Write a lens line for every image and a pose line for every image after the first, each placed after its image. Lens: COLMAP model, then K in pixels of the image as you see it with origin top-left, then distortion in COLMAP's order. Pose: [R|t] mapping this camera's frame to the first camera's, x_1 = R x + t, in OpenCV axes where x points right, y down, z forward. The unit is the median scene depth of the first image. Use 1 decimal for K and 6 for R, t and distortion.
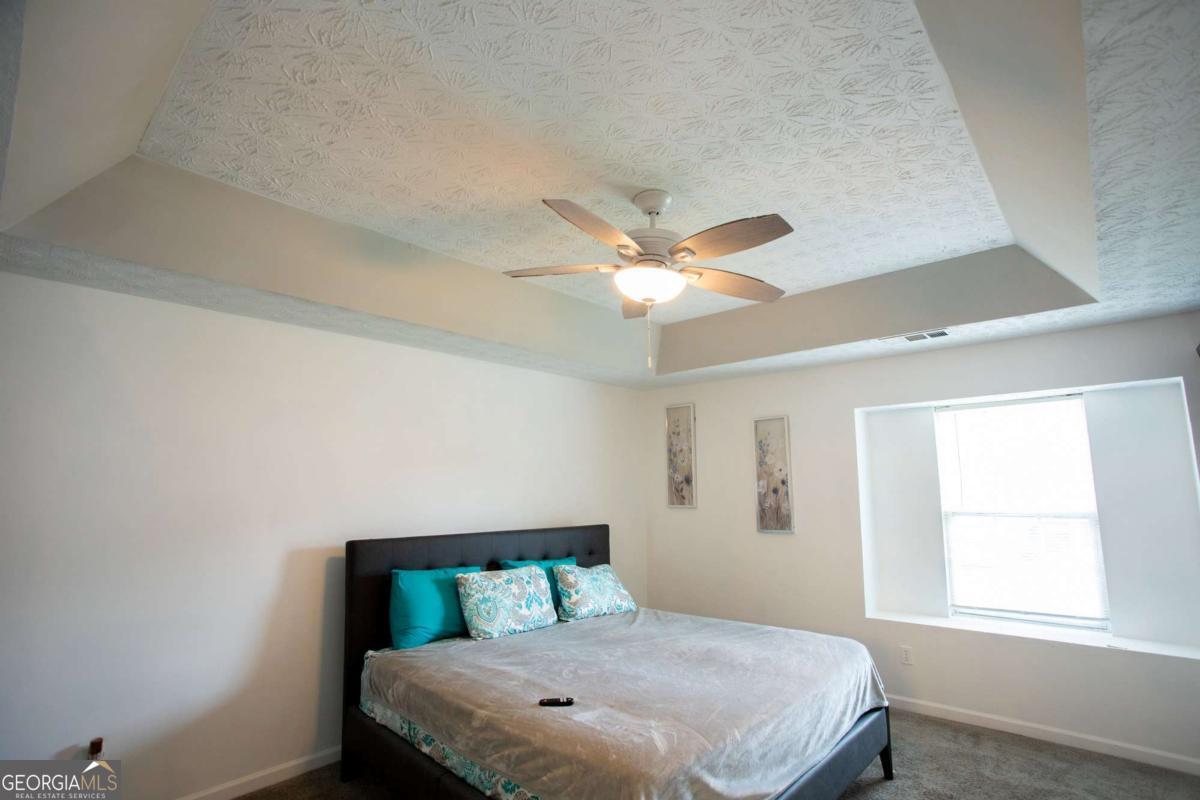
lens RADIAL K [[590.0, 0, 603.9], [0, 590.0, 395.9], [0, 0, 1]] dist [-0.061308, 0.029317]
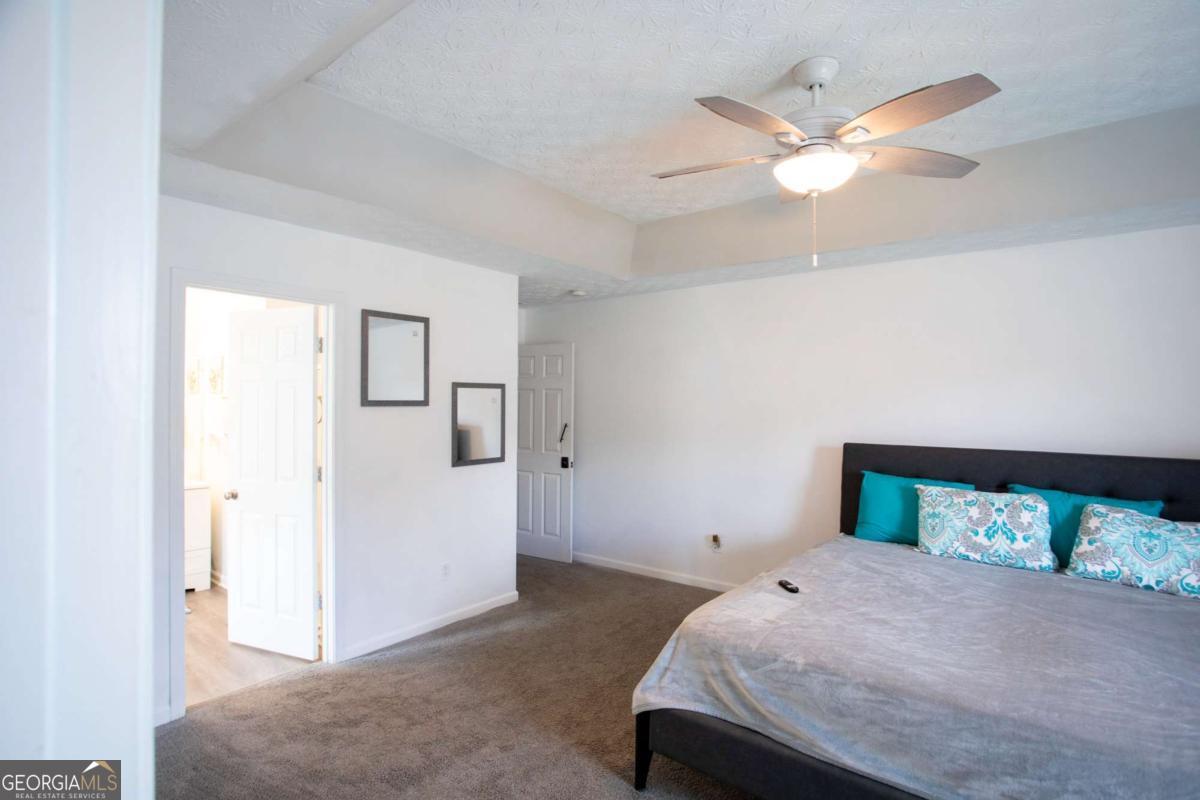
lens RADIAL K [[590.0, 0, 603.5], [0, 590.0, 401.4], [0, 0, 1]] dist [-0.061308, 0.029317]
pose [[0.068790, 0.008611, -0.997594, 0.666871], [0.146578, 0.989023, 0.018644, 0.066245], [0.986804, -0.147508, 0.066773, 0.413526]]
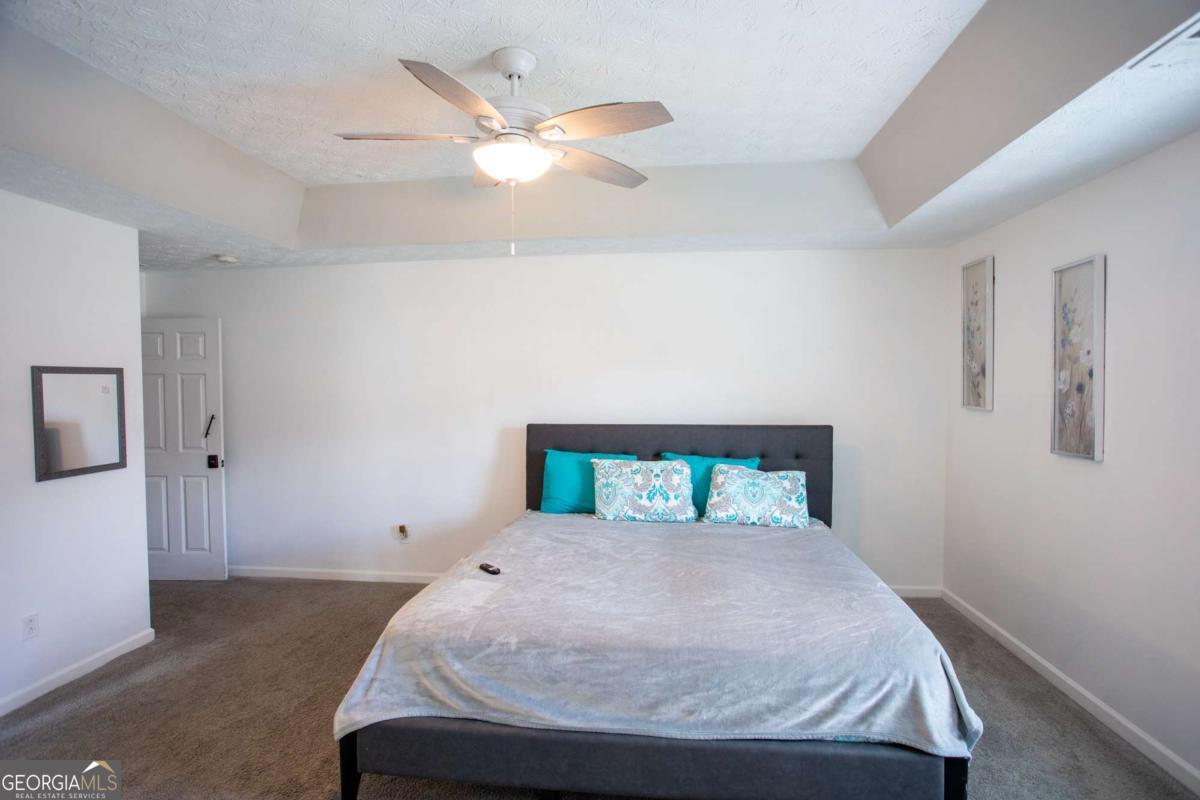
lens RADIAL K [[590.0, 0, 608.5], [0, 590.0, 401.7], [0, 0, 1]] dist [-0.061308, 0.029317]
pose [[0.586326, 0.030392, -0.809505, 0.642013], [0.125330, 0.983860, 0.127715, 0.056904], [0.800322, -0.176338, 0.573053, 0.387177]]
